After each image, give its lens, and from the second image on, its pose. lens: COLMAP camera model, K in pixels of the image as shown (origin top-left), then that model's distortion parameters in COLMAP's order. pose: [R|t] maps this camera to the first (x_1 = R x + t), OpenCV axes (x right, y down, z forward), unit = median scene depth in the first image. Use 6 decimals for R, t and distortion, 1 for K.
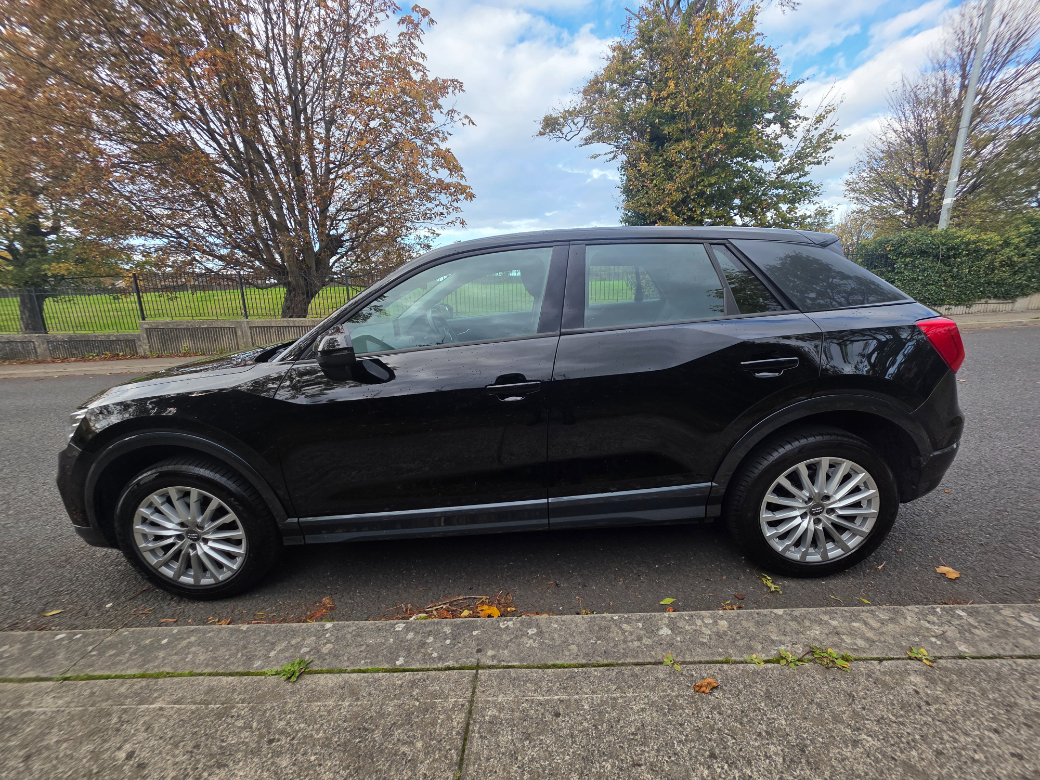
lens RADIAL K [[418.0, 0, 520.0], [0, 418.0, 390.0], [0, 0, 1]] dist [0.001851, 0.000735]
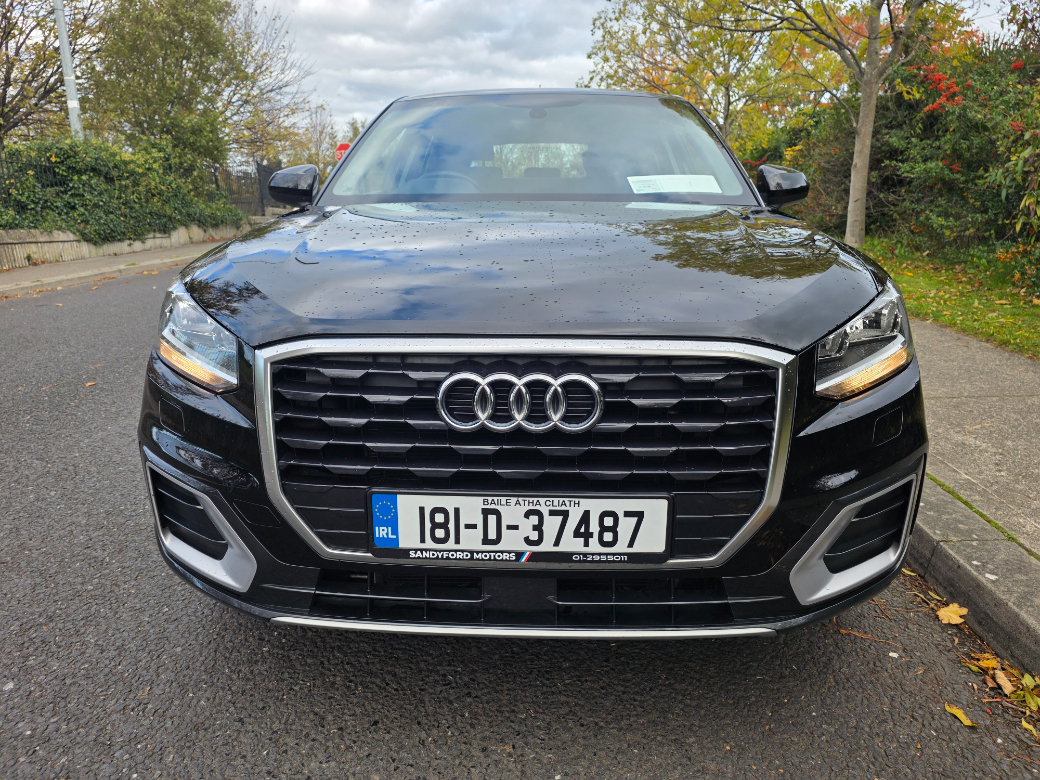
lens RADIAL K [[700.8, 0, 520.0], [0, 700.8, 390.0], [0, 0, 1]] dist [0.057295, -0.000516]
pose [[0.006910, -0.214768, 0.976641, -0.380750], [0.248773, 0.946327, 0.206341, -0.029149], [-0.968537, 0.241536, 0.059968, 0.277487]]
